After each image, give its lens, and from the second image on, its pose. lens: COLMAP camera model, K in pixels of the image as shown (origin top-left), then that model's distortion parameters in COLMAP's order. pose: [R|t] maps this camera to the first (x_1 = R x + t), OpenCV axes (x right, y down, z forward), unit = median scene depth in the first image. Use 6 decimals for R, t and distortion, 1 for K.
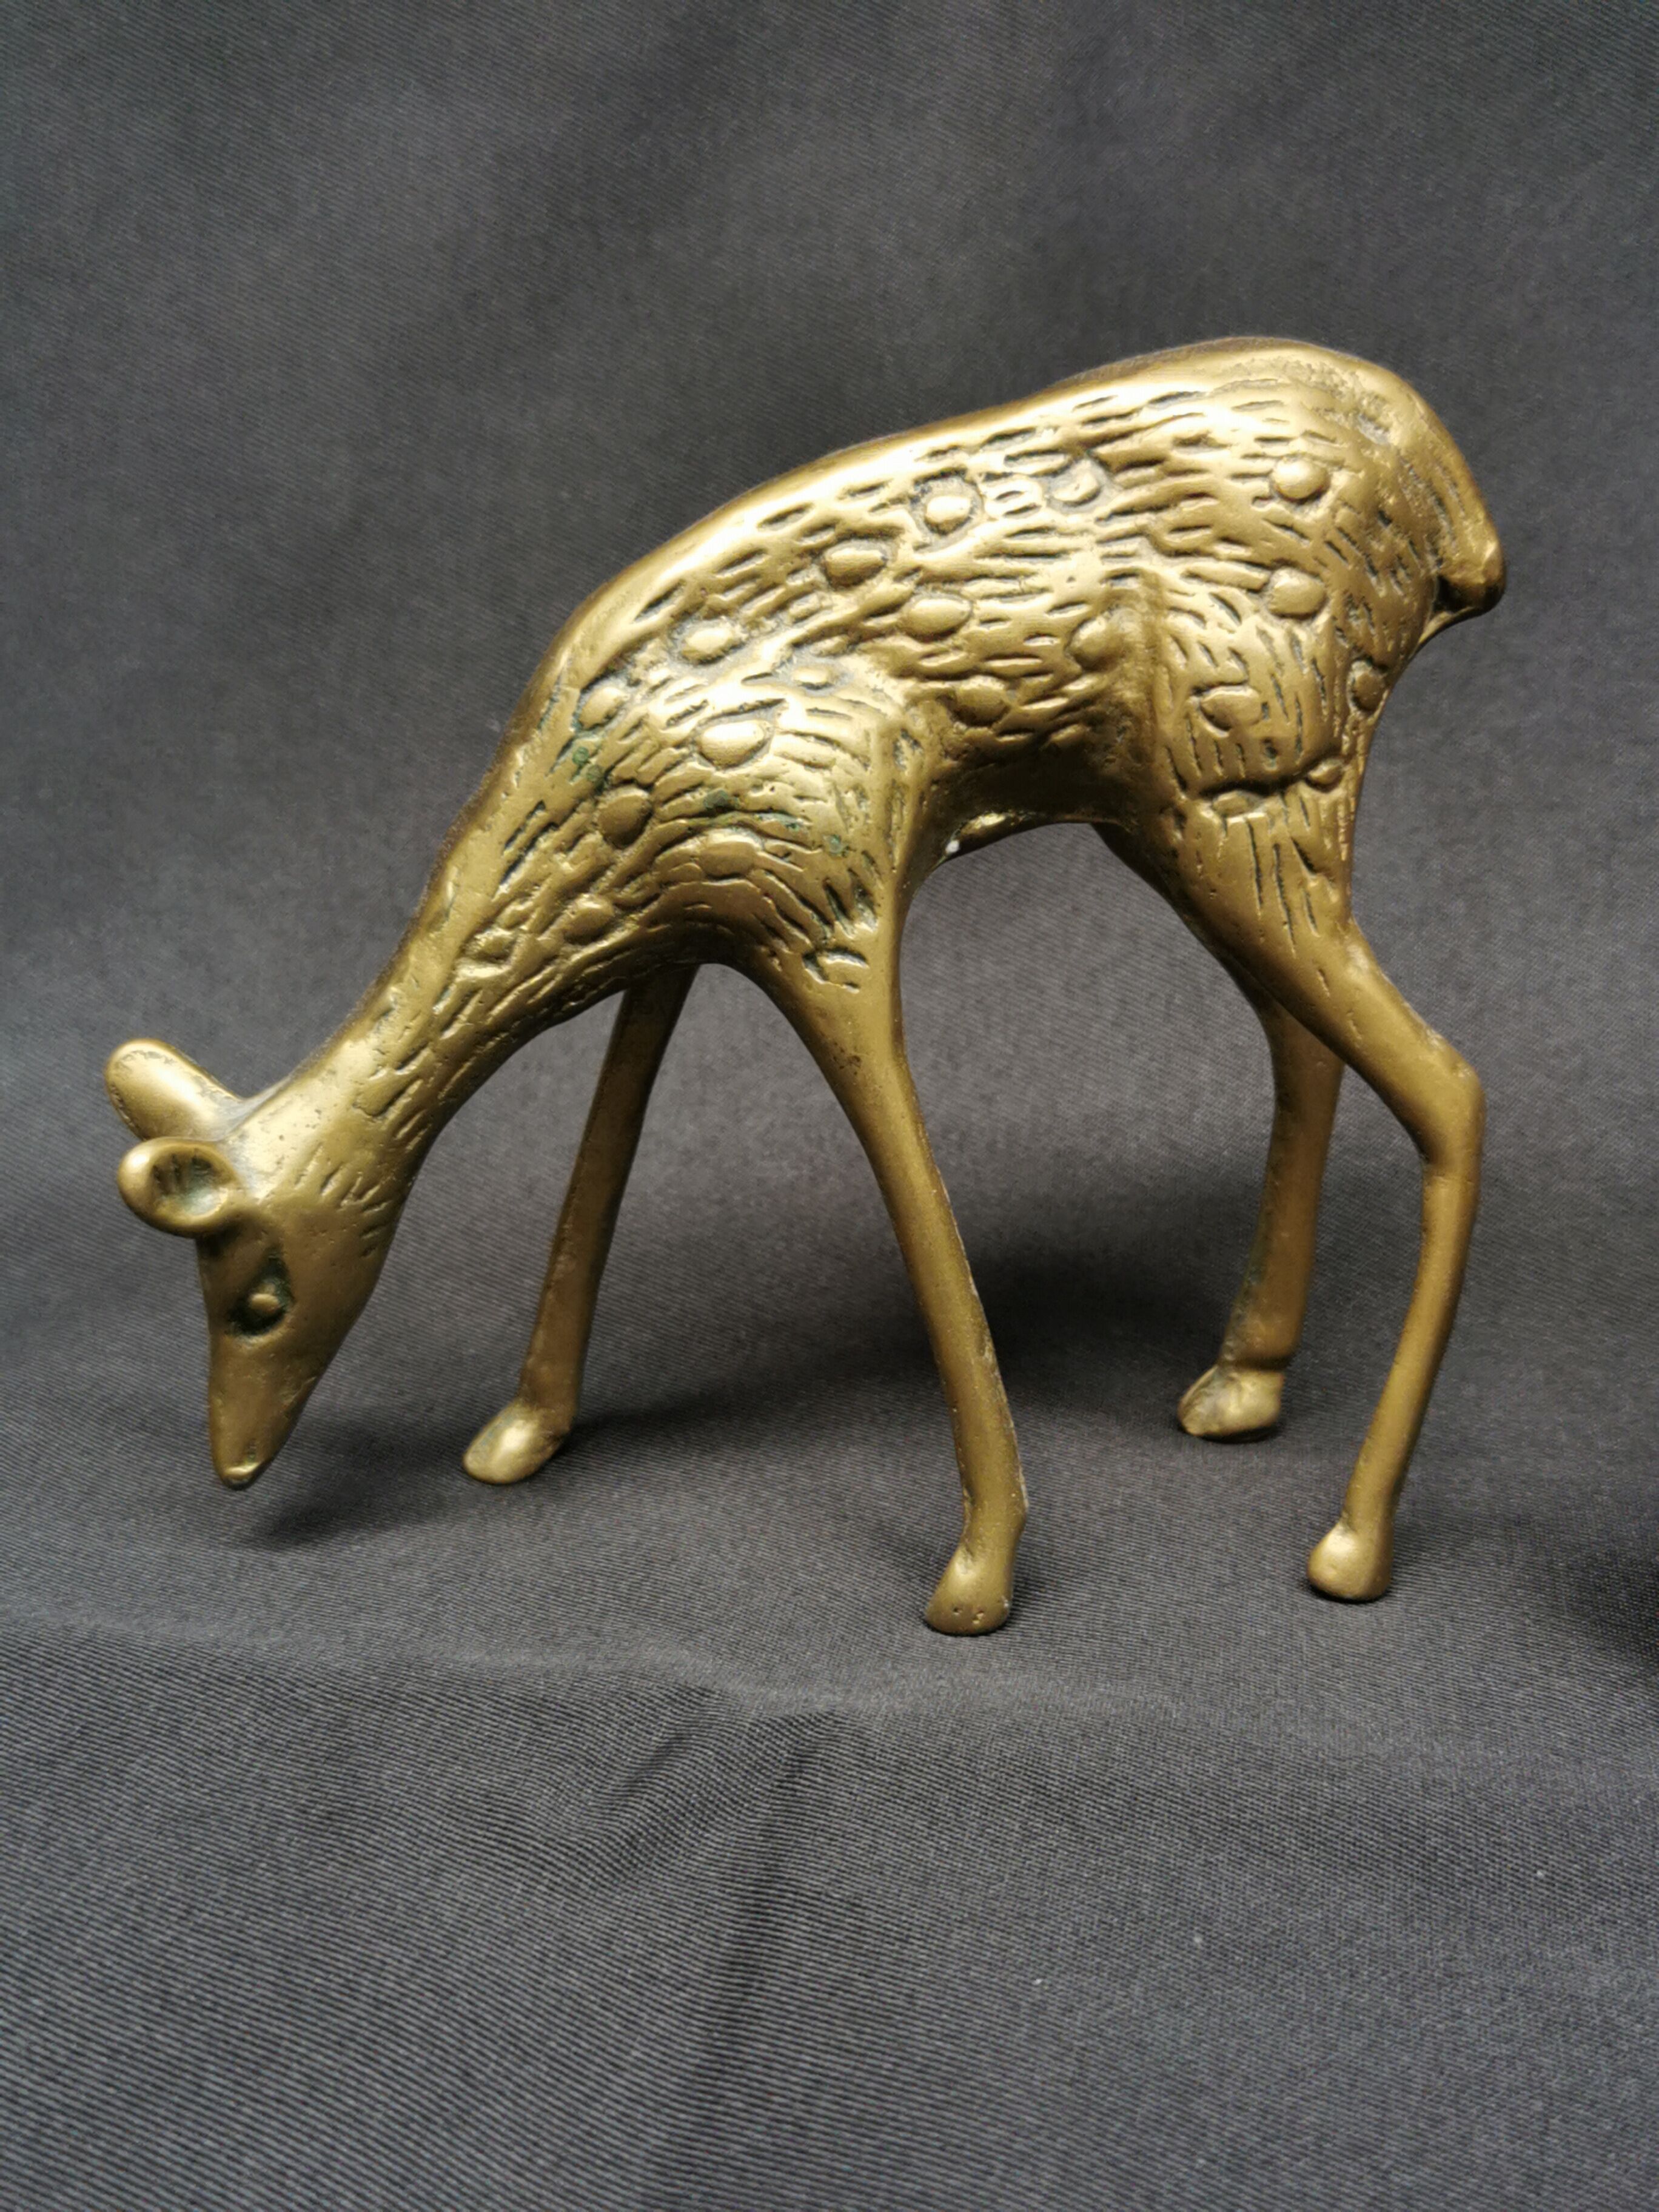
lens RADIAL K [[3076.6, 0, 765.7], [0, 3076.6, 1153.9], [0, 0, 1]] dist [-0.001618, 0.000000]
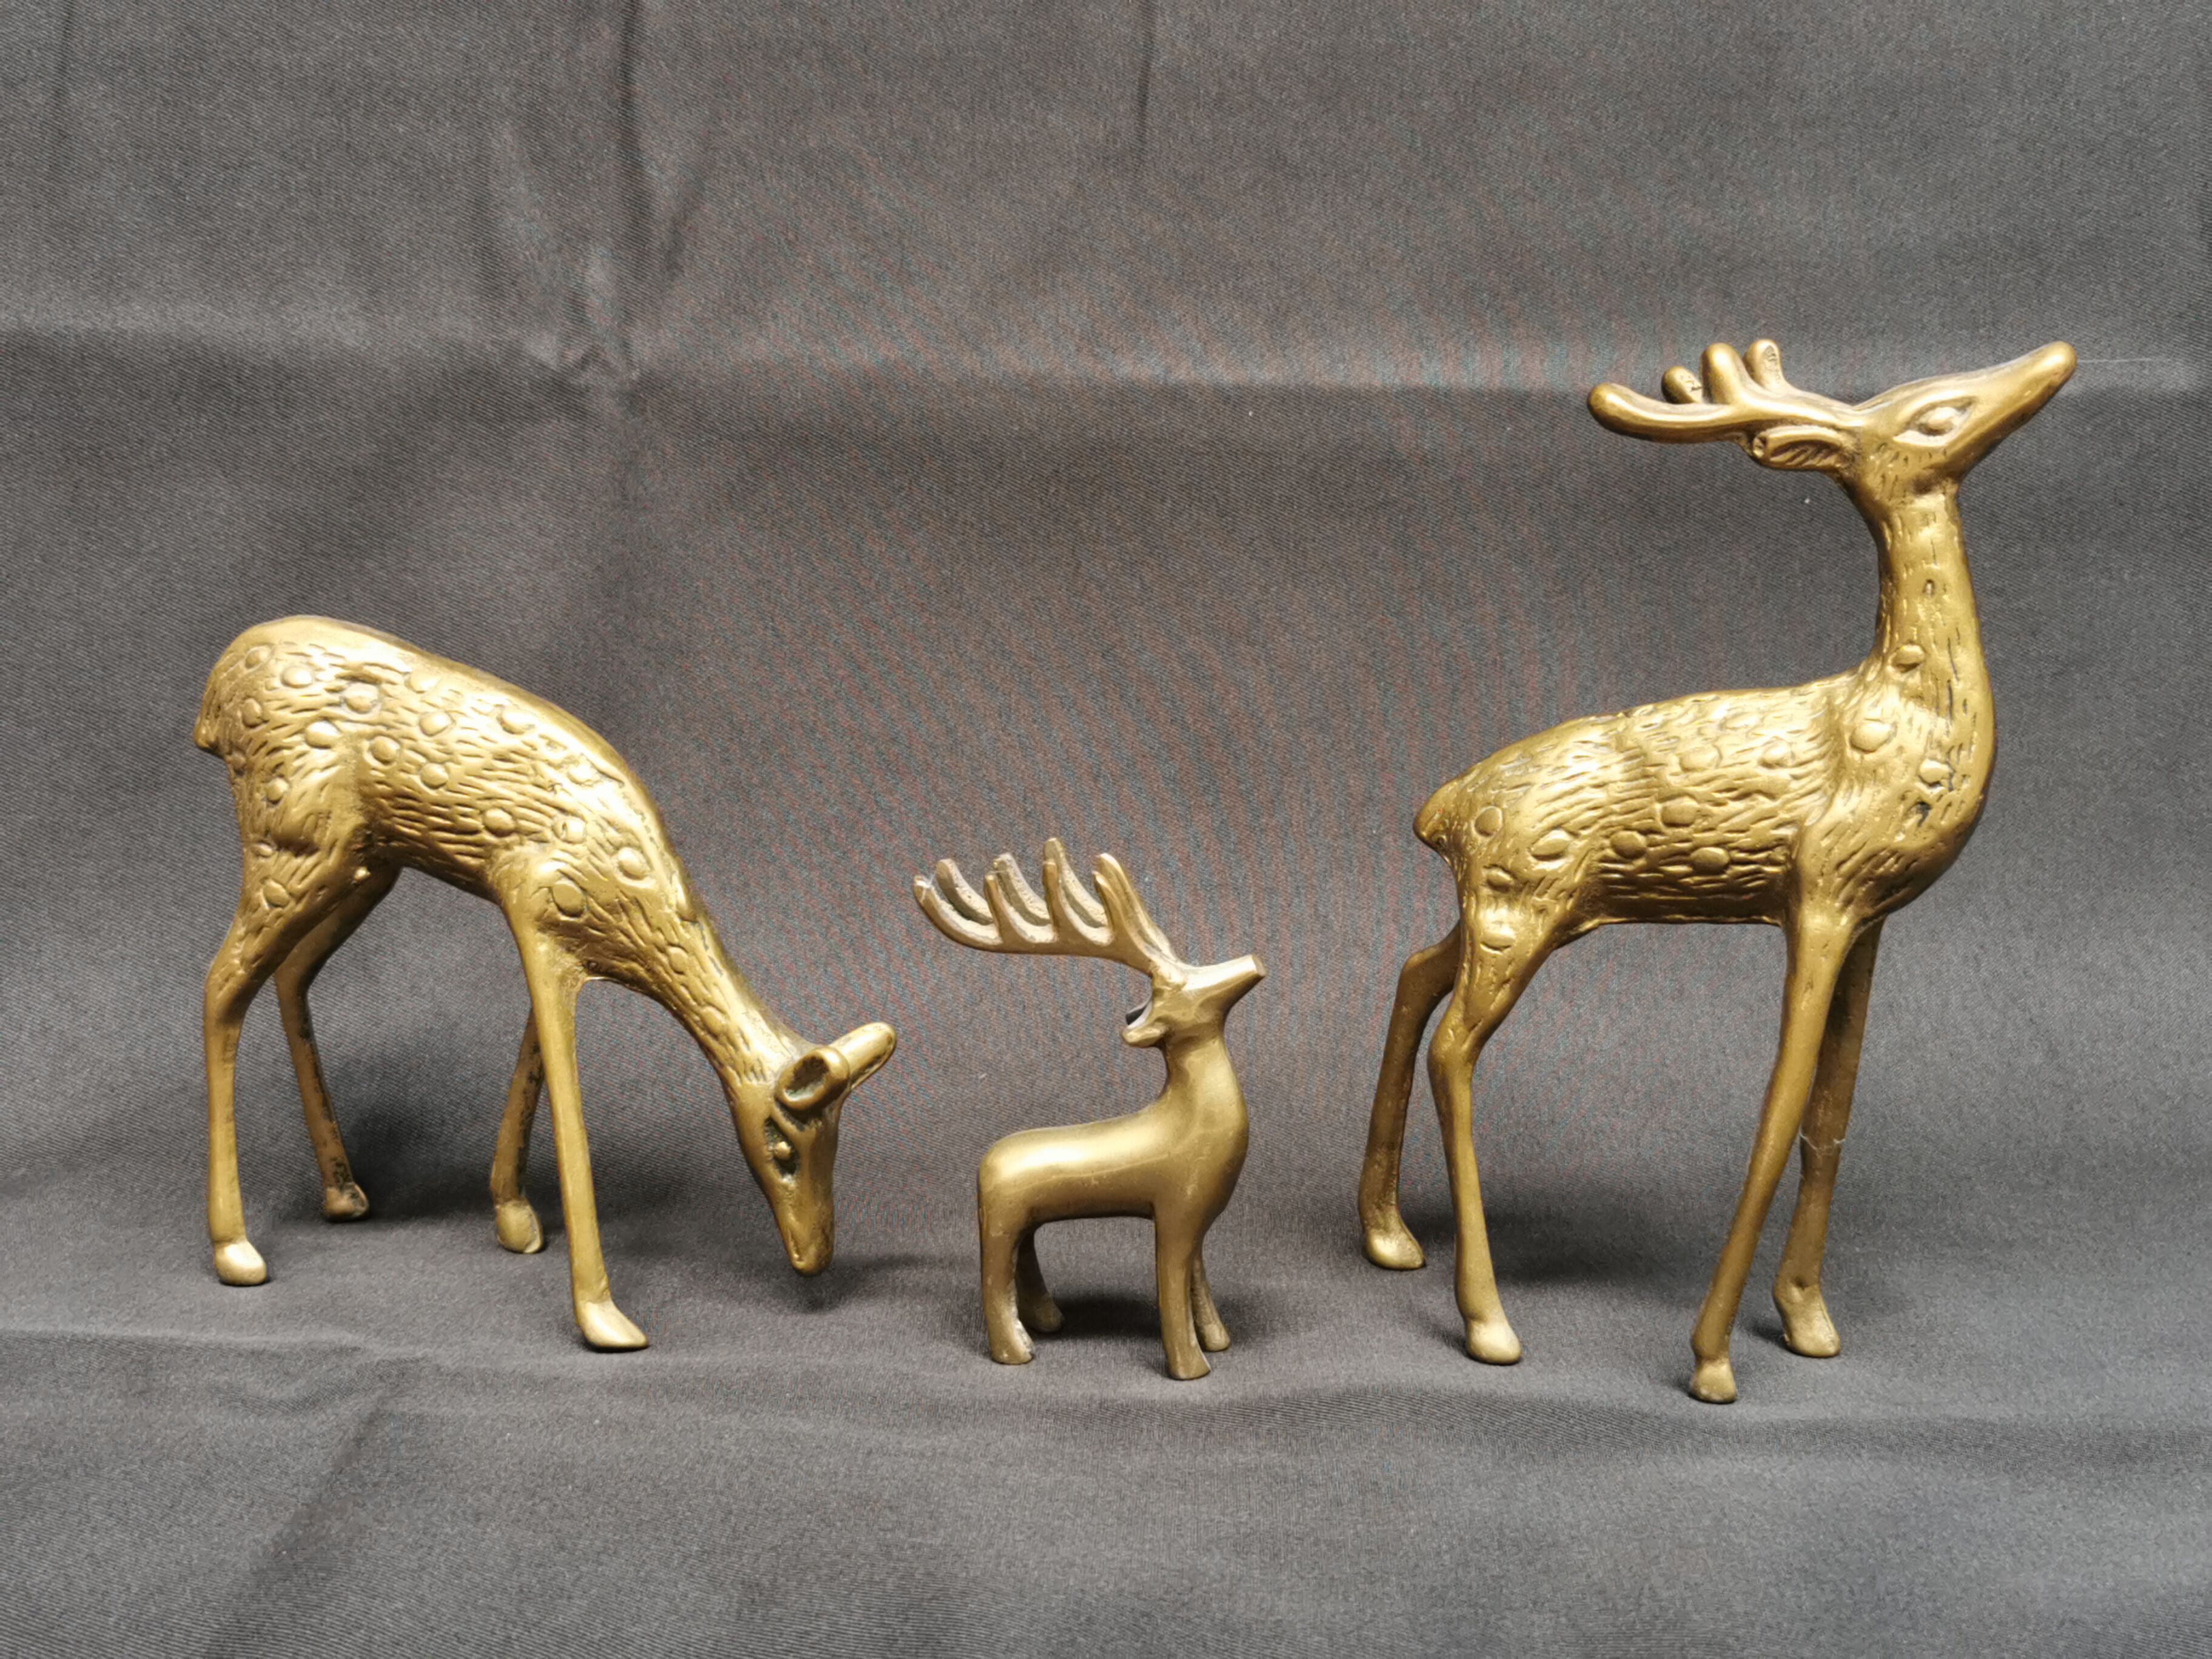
lens RADIAL K [[3076.6, 0, 1142.6], [0, 3076.6, 816.1], [0, 0, 1]] dist [-0.001618, 0.000000]
pose [[0.986253, -0.004675, 0.165177, 0.133677], [0.034525, 0.983368, -0.178314, 0.191930], [-0.161596, 0.181566, 0.970011, -0.853864]]
